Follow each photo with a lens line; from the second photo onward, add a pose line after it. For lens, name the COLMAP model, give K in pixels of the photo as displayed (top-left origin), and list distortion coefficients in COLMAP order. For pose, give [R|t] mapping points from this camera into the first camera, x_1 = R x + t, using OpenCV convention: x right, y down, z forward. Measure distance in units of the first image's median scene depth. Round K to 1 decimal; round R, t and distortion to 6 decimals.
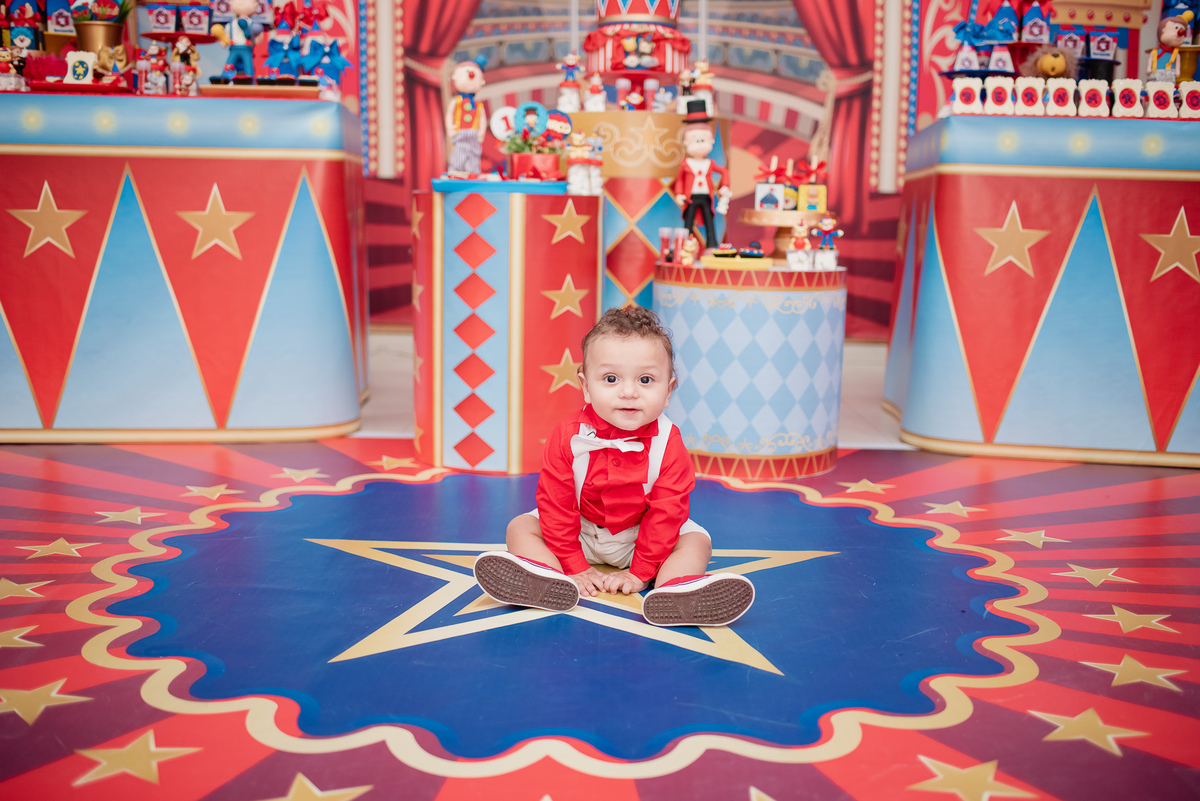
lens RADIAL K [[1160.6, 0, 608.2], [0, 1160.6, 398.3], [0, 0, 1]] dist [-0.065342, 0.000000]
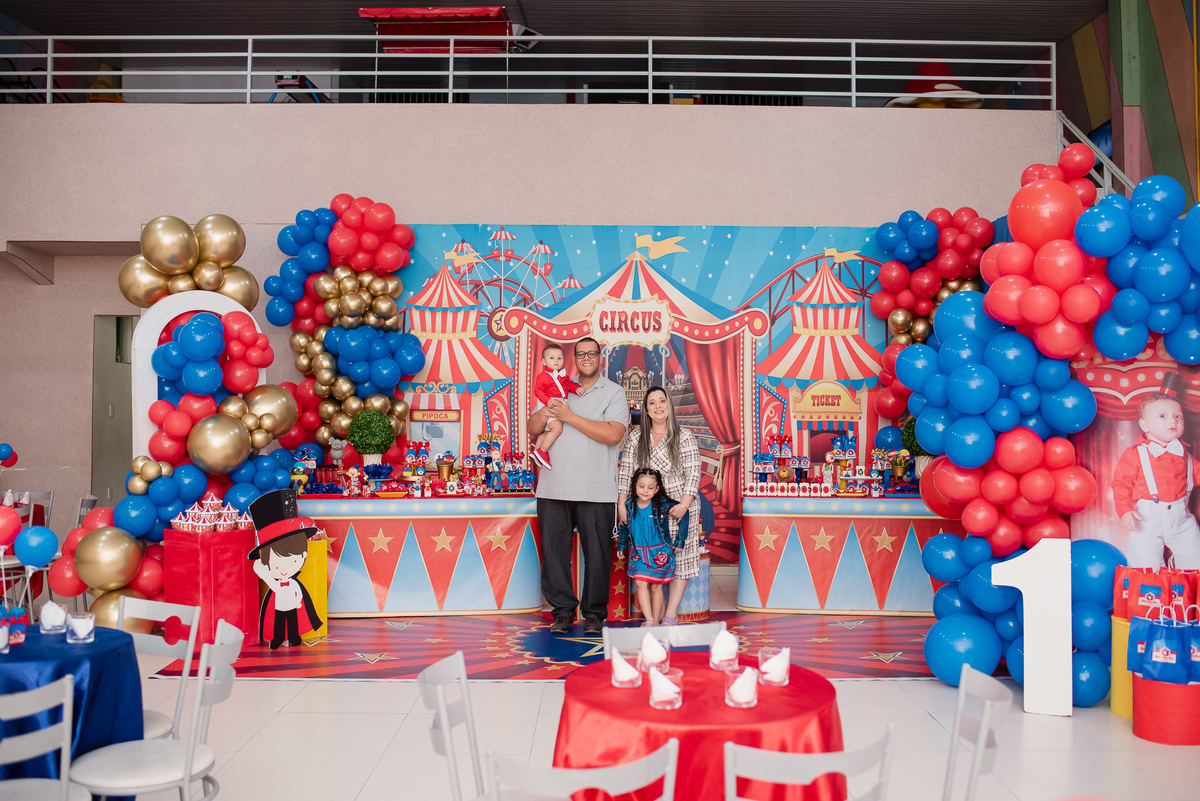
lens RADIAL K [[1169.9, 0, 607.0], [0, 1169.9, 402.6], [0, 0, 1]] dist [-0.062086, 0.000000]
pose [[0.999657, -0.022152, 0.013981, -0.096164], [0.024078, 0.987241, -0.157404, -0.019512], [-0.010315, 0.157686, 0.987435, -2.035334]]
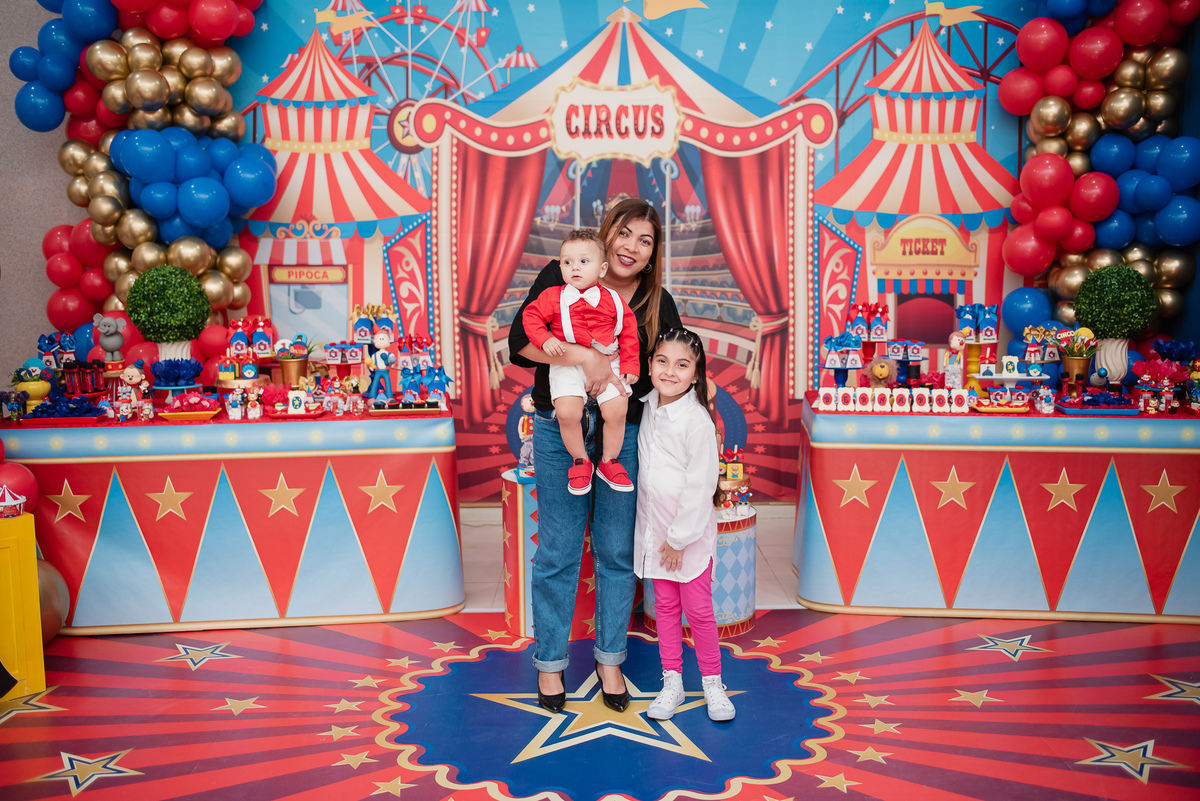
lens RADIAL K [[1160.6, 0, 606.5], [0, 1160.6, 396.6], [0, 0, 1]] dist [-0.065342, 0.000000]
pose [[0.999364, -0.030834, 0.017898, -0.039796], [0.031573, 0.998593, -0.042604, -0.209572], [-0.016559, 0.043142, 0.998932, -0.698296]]
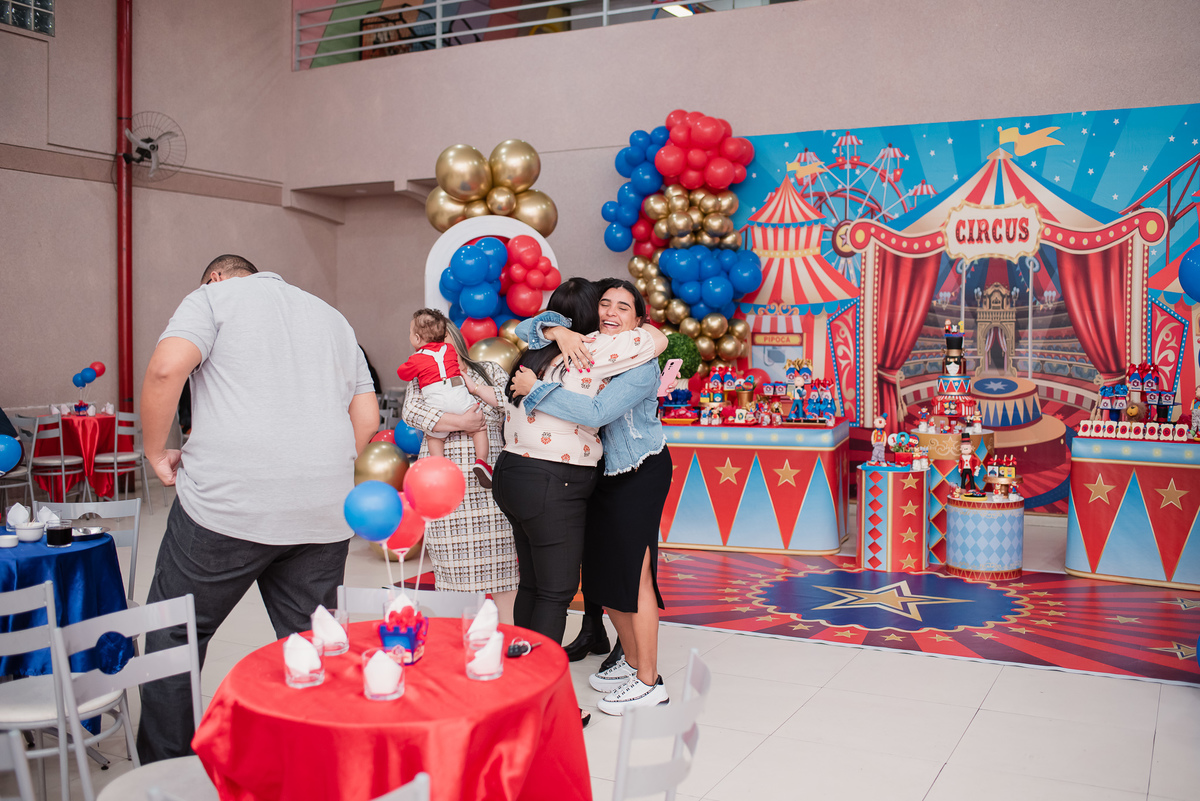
lens RADIAL K [[1160.6, 0, 609.2], [0, 1160.6, 404.1], [0, 0, 1]] dist [-0.065342, 0.000000]
pose [[0.889871, 0.002415, -0.456206, 0.536380], [-0.047718, 0.994994, -0.087810, -0.054580], [0.453710, 0.099909, 0.885531, -1.639125]]
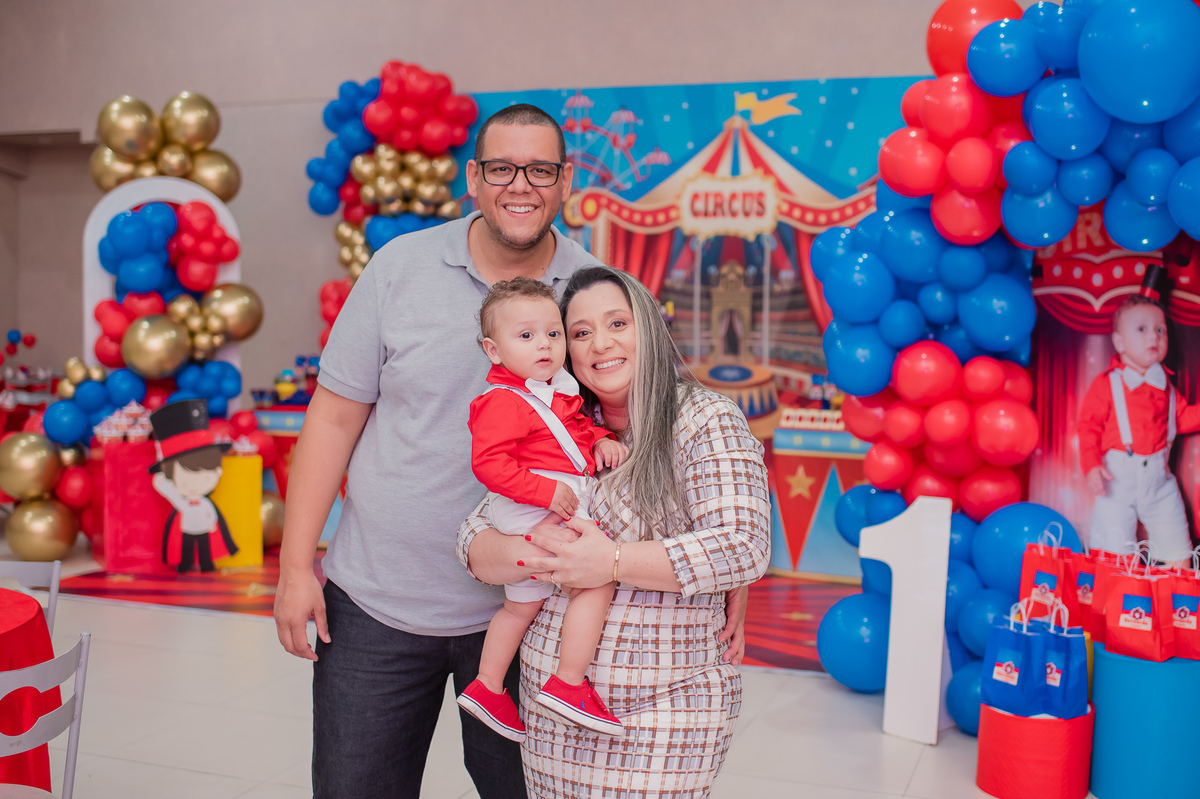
lens RADIAL K [[1406.9, 0, 609.2], [0, 1406.9, 398.4], [0, 0, 1]] dist [-0.083553, 0.000000]
pose [[0.942027, 0.008895, -0.335418, 0.936191], [-0.042312, 0.994818, -0.092451, -0.029853], [0.332858, 0.101284, 0.937522, -1.781784]]
